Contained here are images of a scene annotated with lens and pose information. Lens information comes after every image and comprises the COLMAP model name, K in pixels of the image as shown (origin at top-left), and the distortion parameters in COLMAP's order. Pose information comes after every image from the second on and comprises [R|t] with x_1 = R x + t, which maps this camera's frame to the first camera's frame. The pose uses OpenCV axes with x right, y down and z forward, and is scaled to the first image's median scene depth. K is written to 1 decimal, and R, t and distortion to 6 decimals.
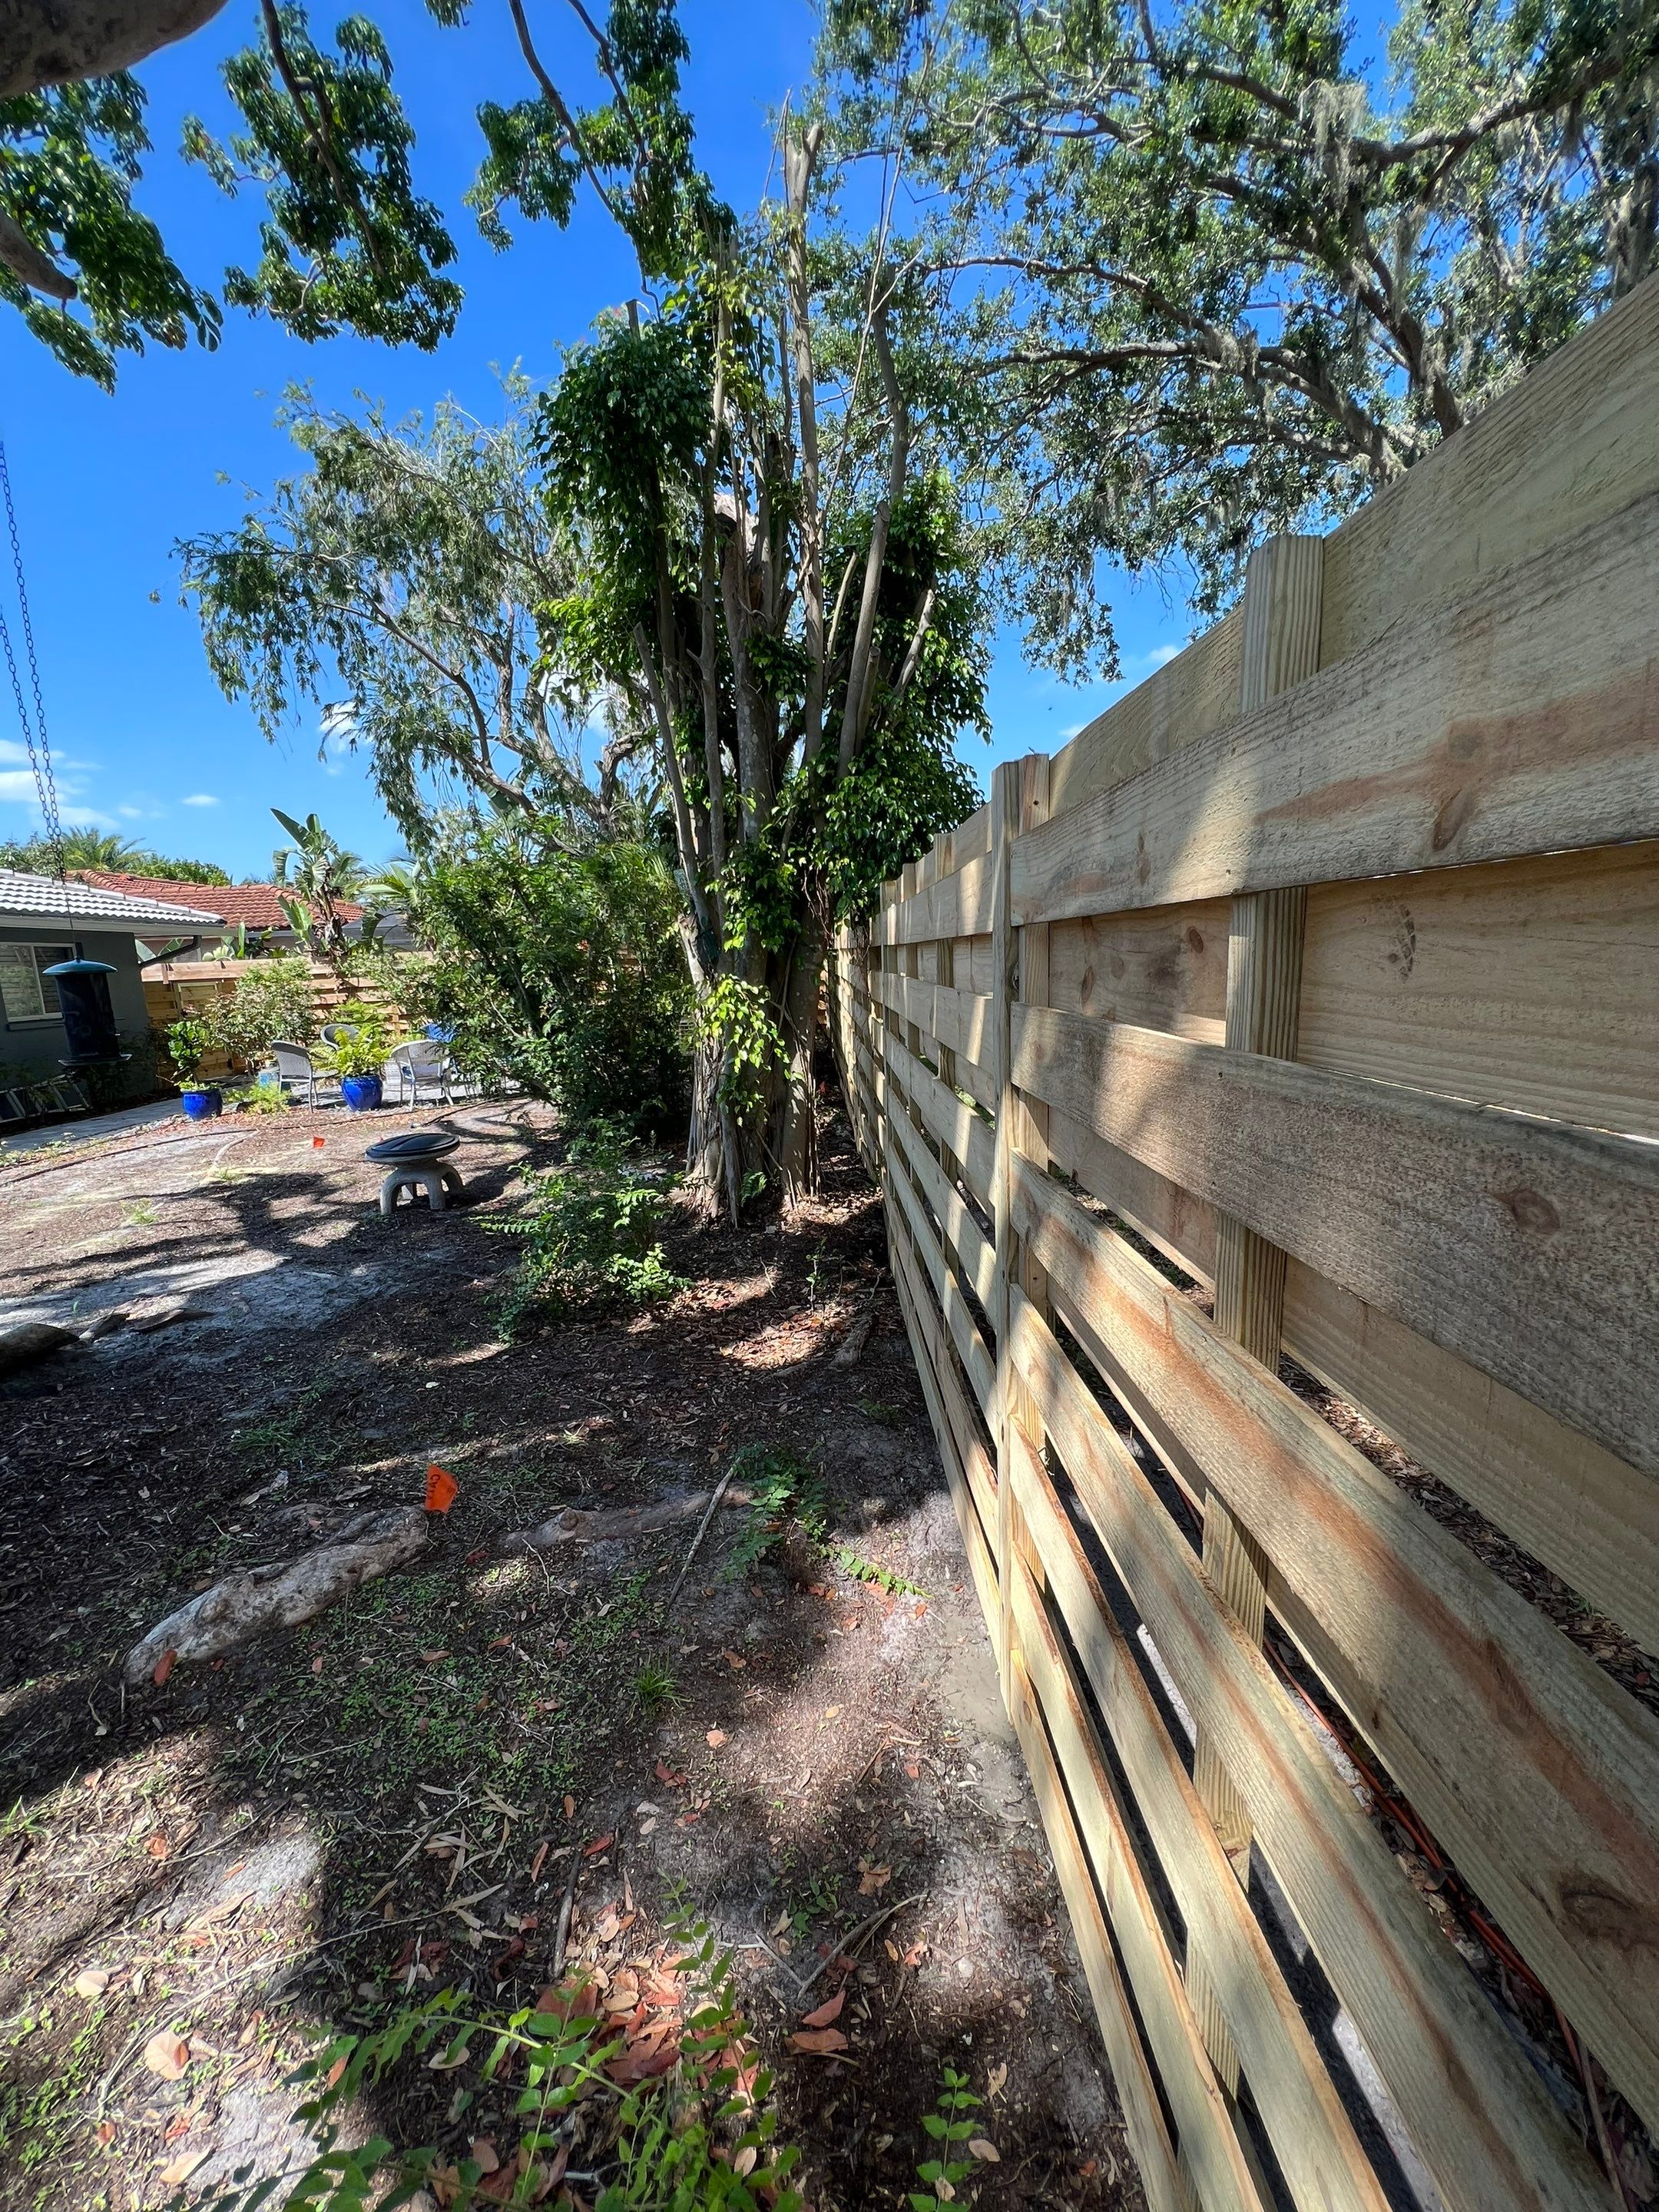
lens RADIAL K [[883.6, 0, 826.8], [0, 883.6, 1116.7], [0, 0, 1]] dist [0.000759, 0.000319]
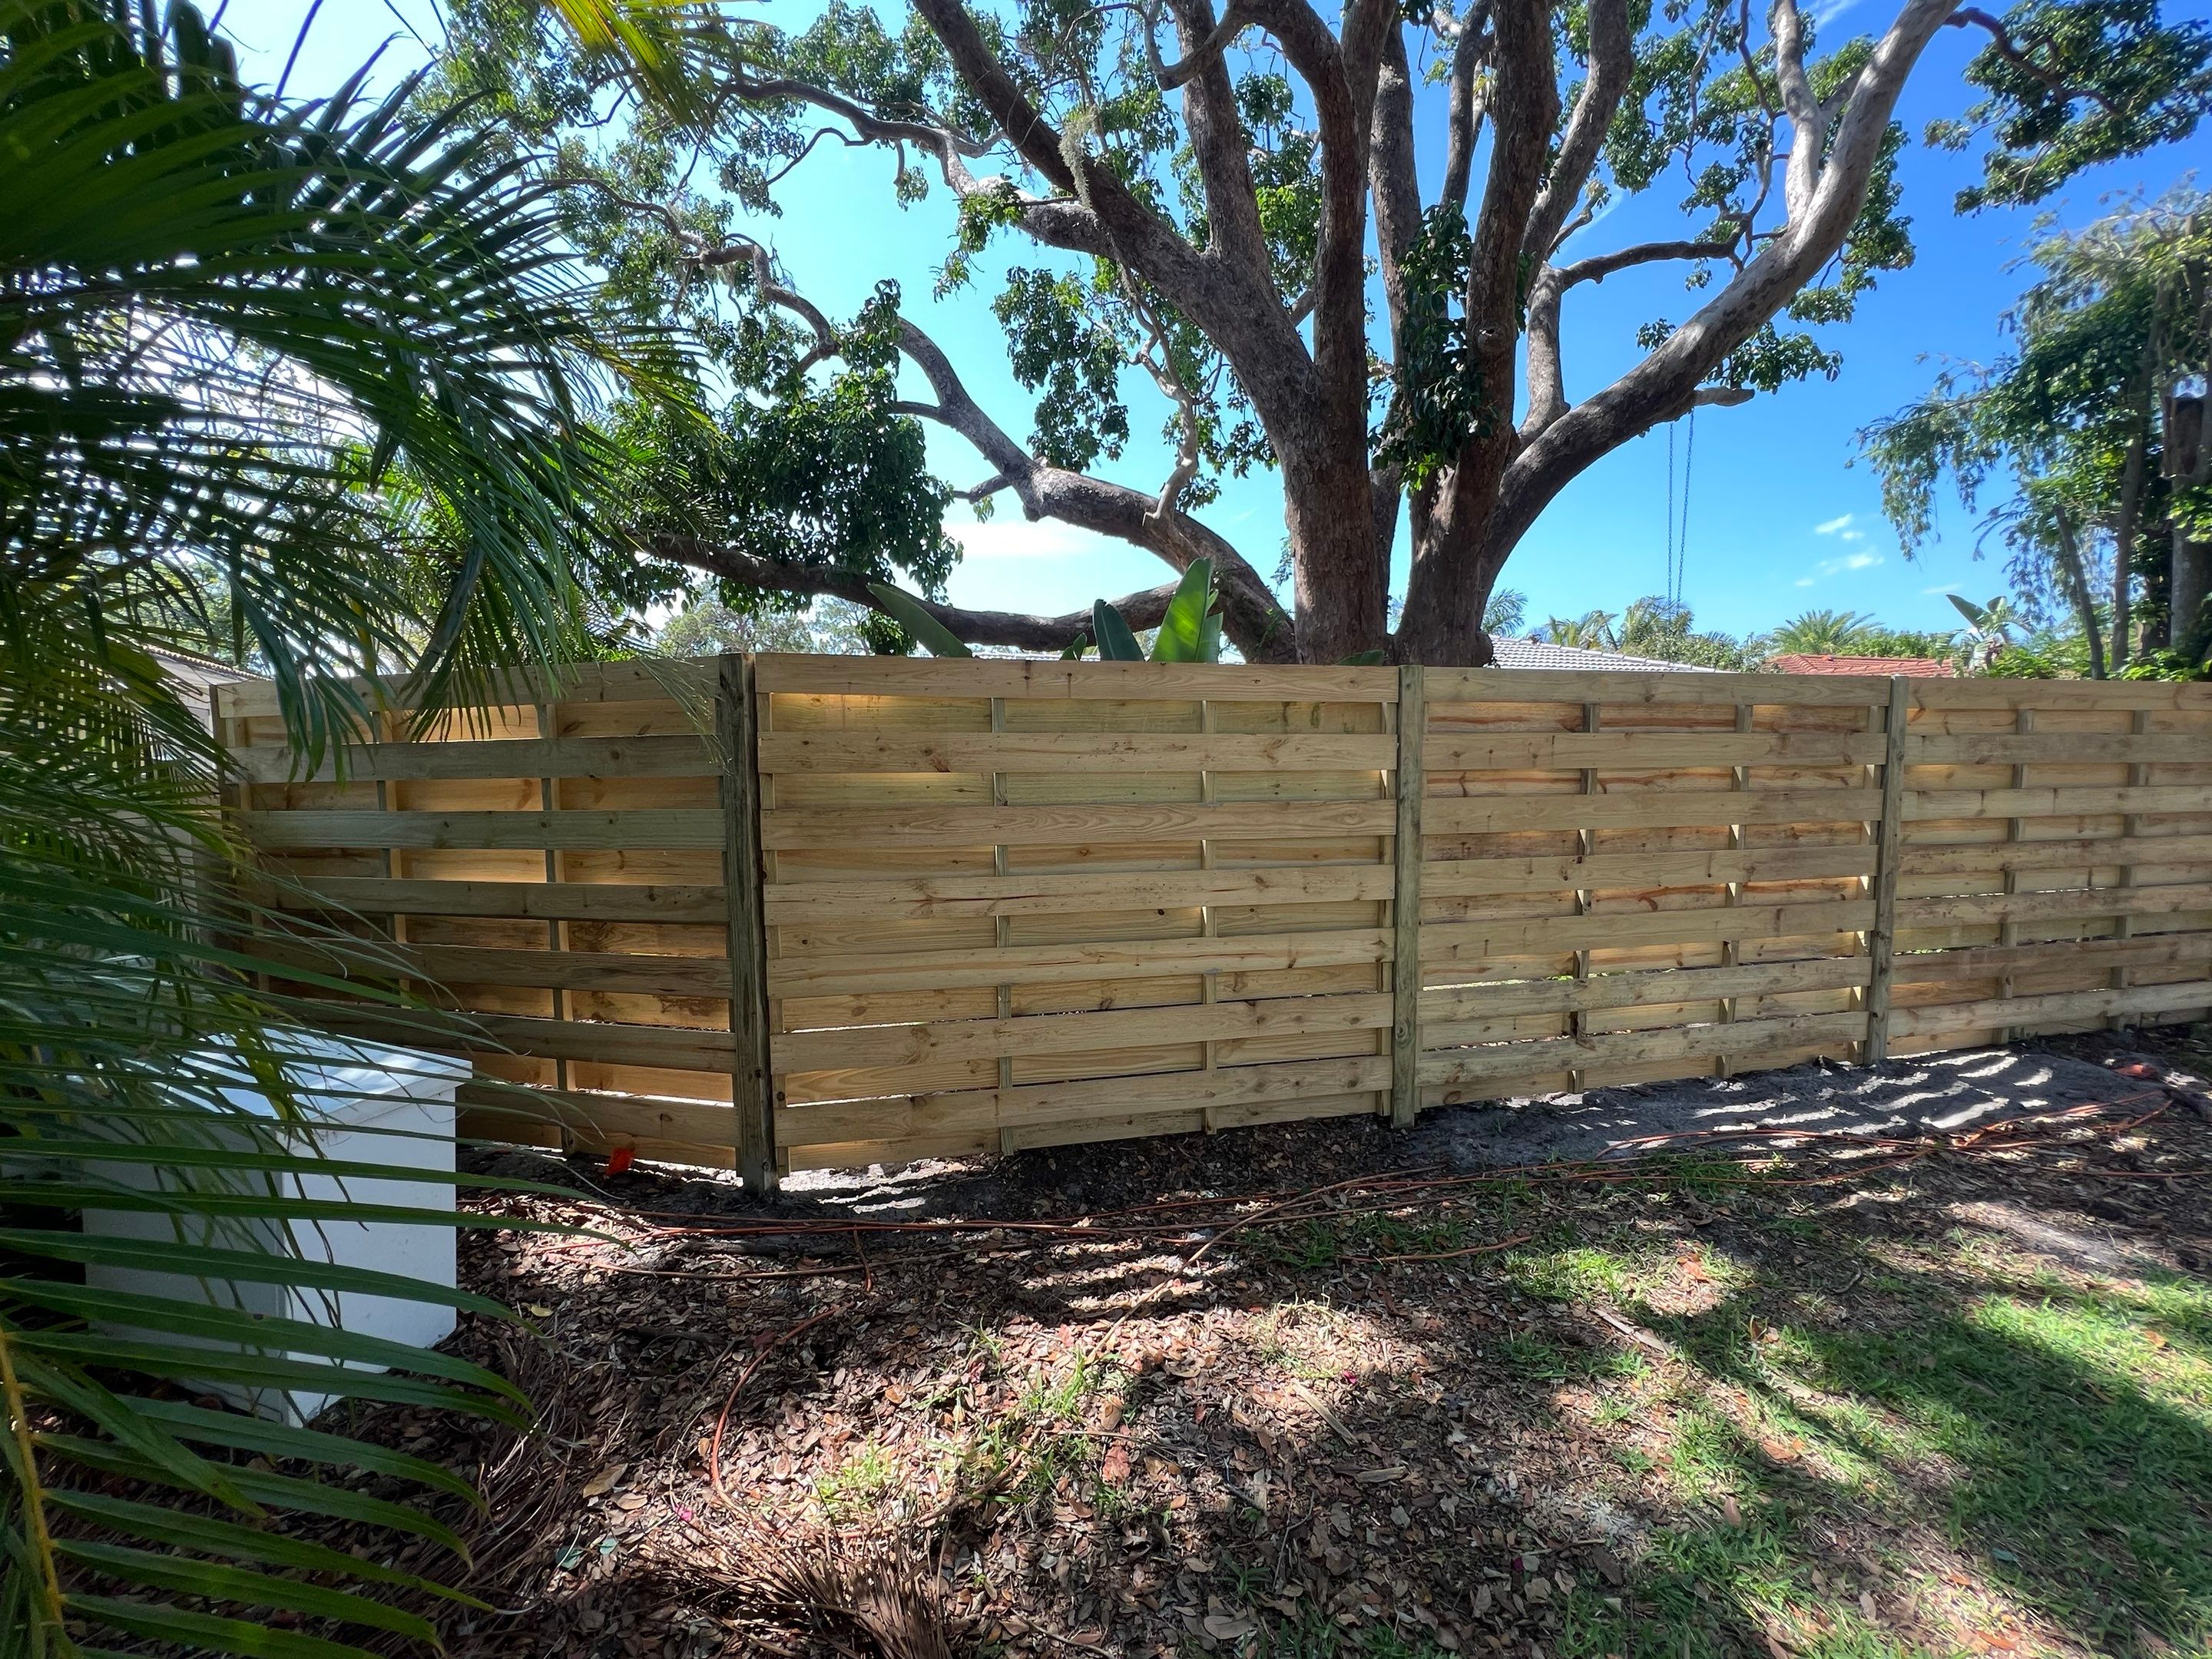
lens RADIAL K [[883.6, 0, 1105.5], [0, 883.6, 822.8], [0, 0, 1]] dist [0.000759, 0.000319]
pose [[0.208540, 0.113657, -0.971387, 0.372112], [-0.182198, 0.980352, 0.075591, 0.041980], [0.960893, 0.161221, 0.225150, -0.285803]]
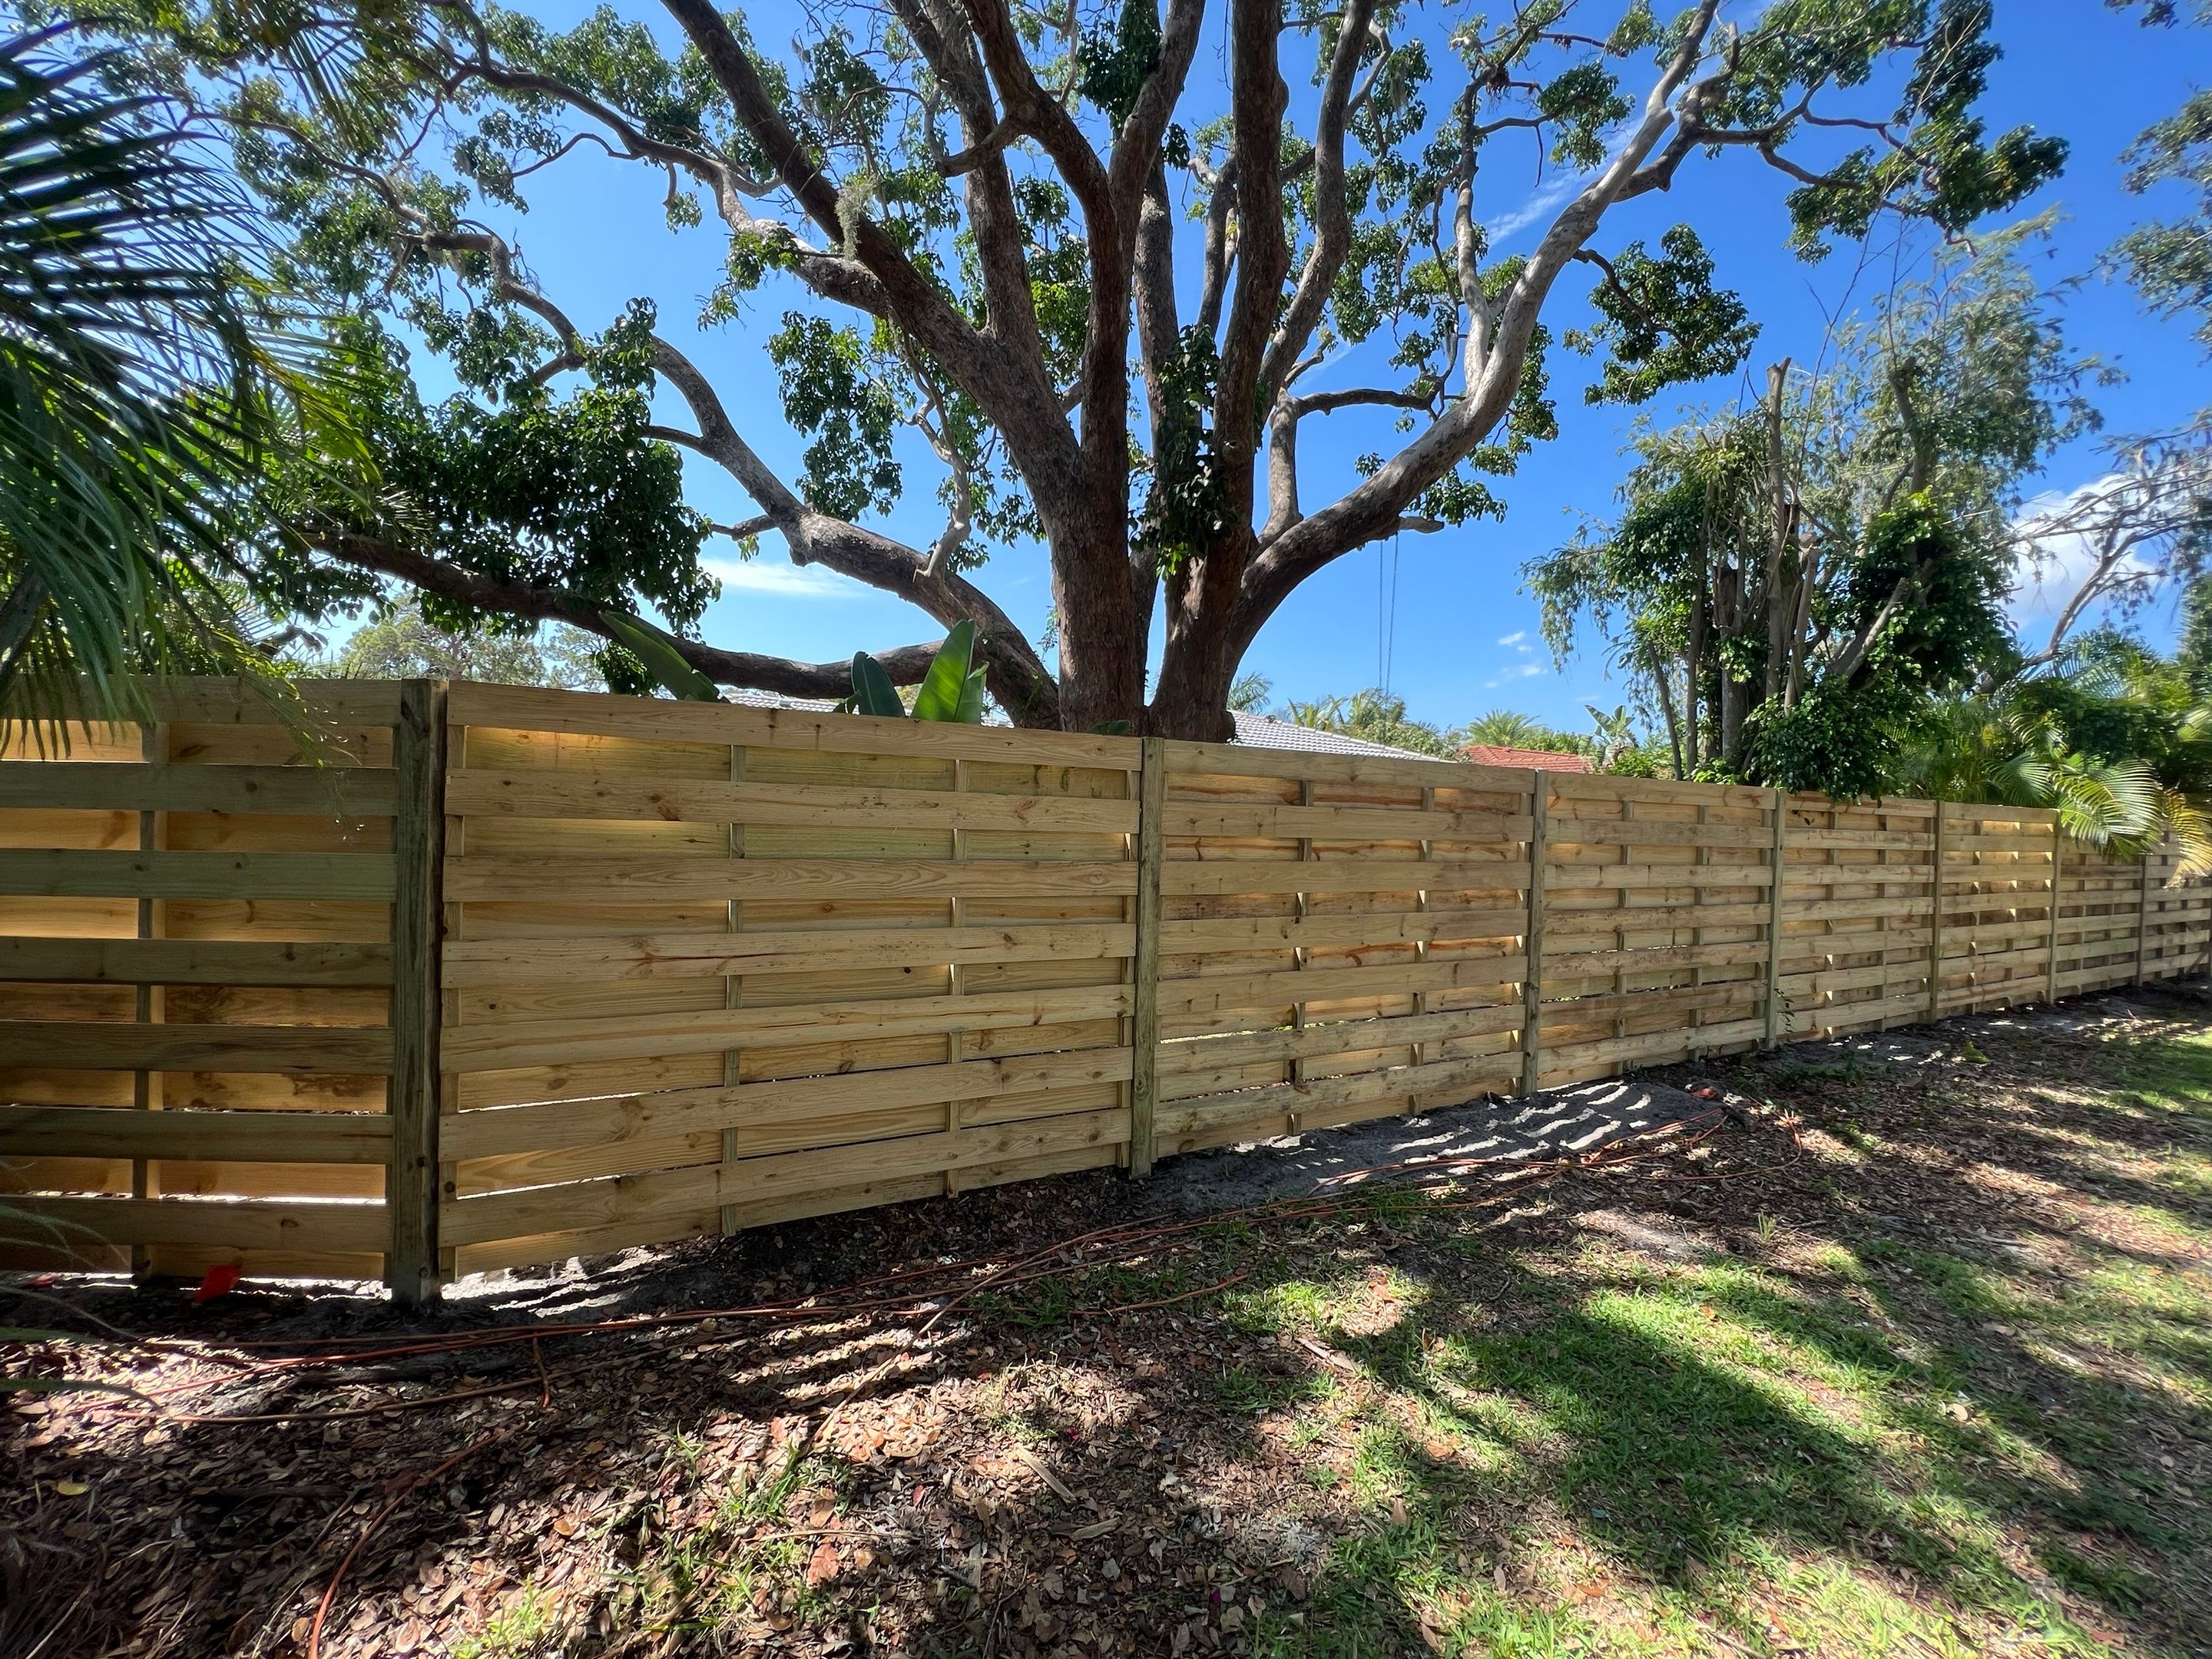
lens RADIAL K [[883.6, 0, 1102.4], [0, 883.6, 824.3], [0, 0, 1]] dist [0.000759, 0.000319]
pose [[0.440991, 0.064722, -0.895175, 0.381243], [-0.213791, 0.976262, -0.034736, 0.038514], [0.871677, 0.206699, 0.444360, -0.277025]]
